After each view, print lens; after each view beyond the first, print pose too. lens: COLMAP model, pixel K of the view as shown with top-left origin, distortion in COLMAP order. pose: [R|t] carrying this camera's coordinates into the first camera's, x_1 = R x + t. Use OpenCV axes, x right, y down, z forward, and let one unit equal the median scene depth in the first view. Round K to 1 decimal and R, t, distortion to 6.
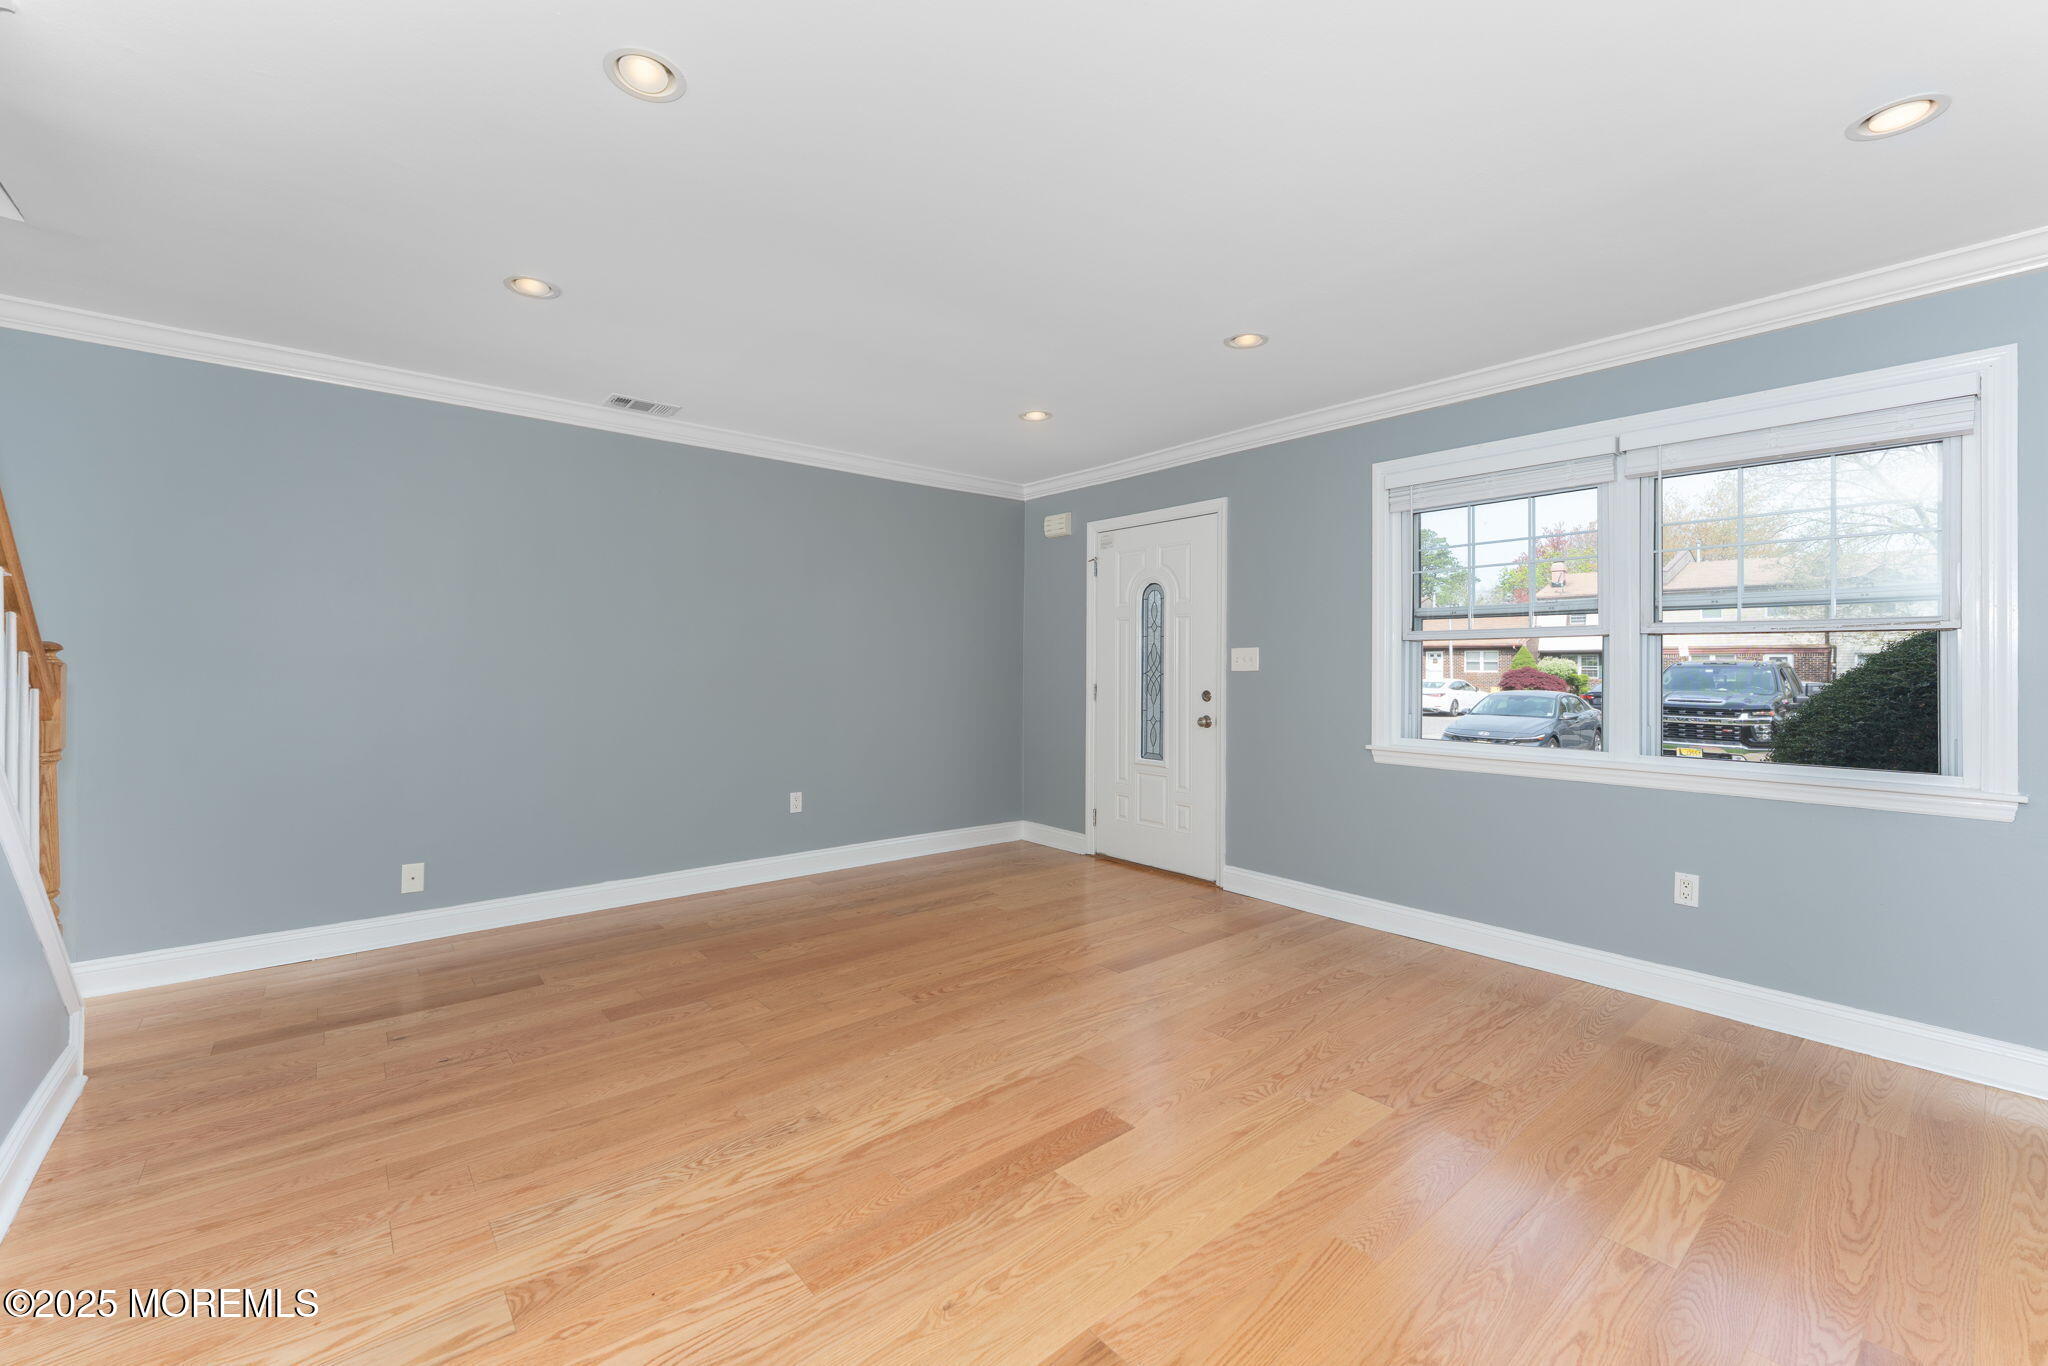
lens RADIAL K [[837.8, 0, 1008.7], [0, 837.8, 660.8], [0, 0, 1]] dist [-0.002929, -0.001014]
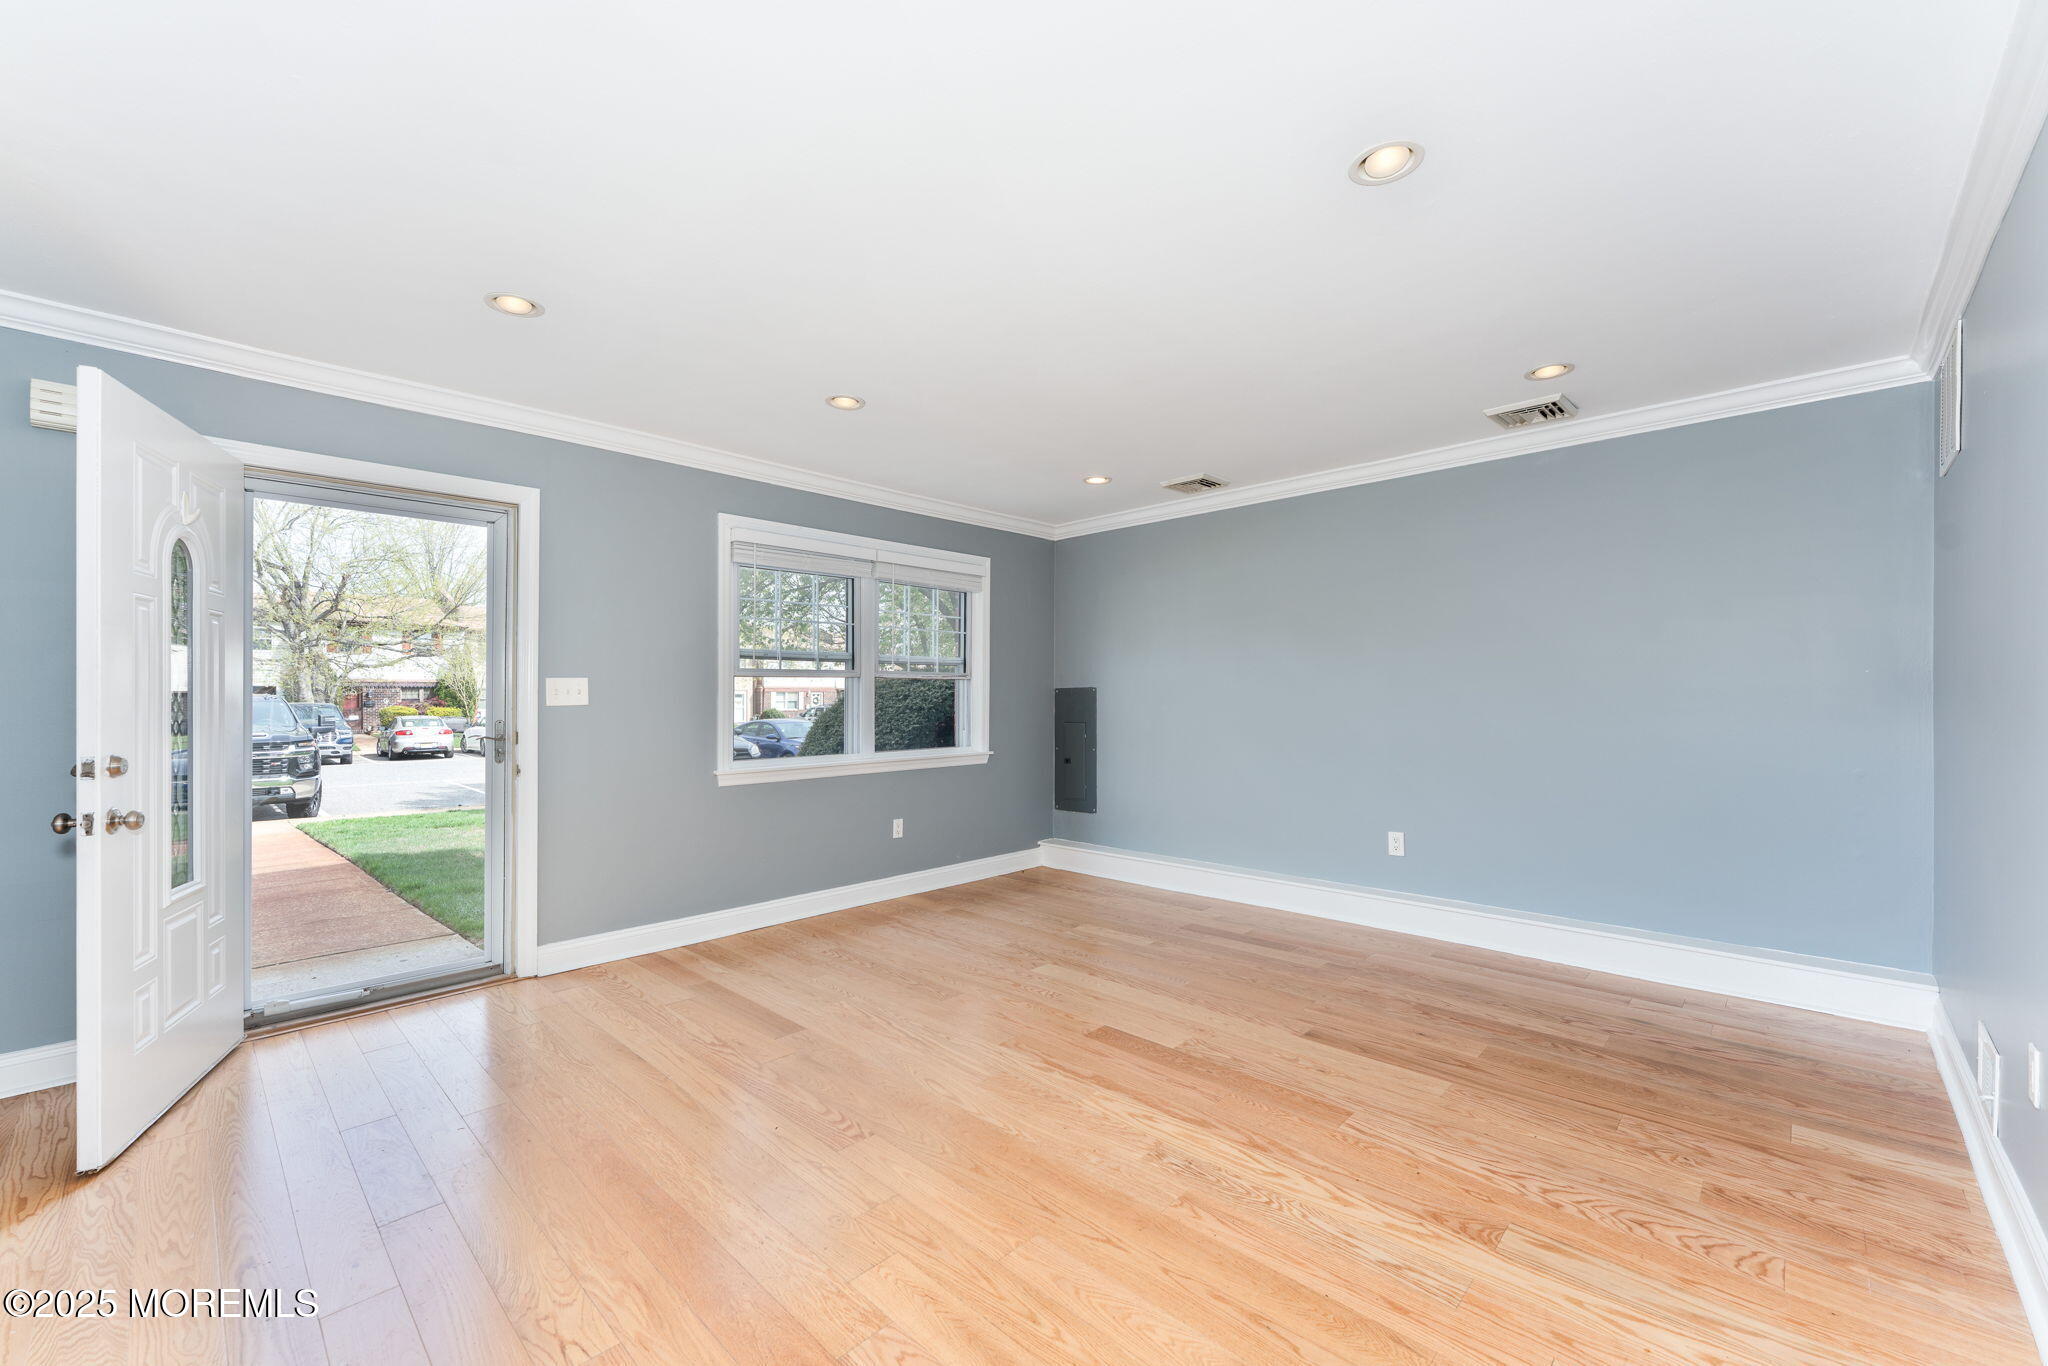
lens RADIAL K [[837.8, 0, 1008.3], [0, 837.8, 700.3], [0, 0, 1]] dist [-0.002929, -0.001014]
pose [[-0.122911, -0.005789, 0.992401, -1.189108], [-0.001463, 0.999983, 0.005652, 0.004004], [-0.992417, -0.000758, -0.122917, 1.299625]]
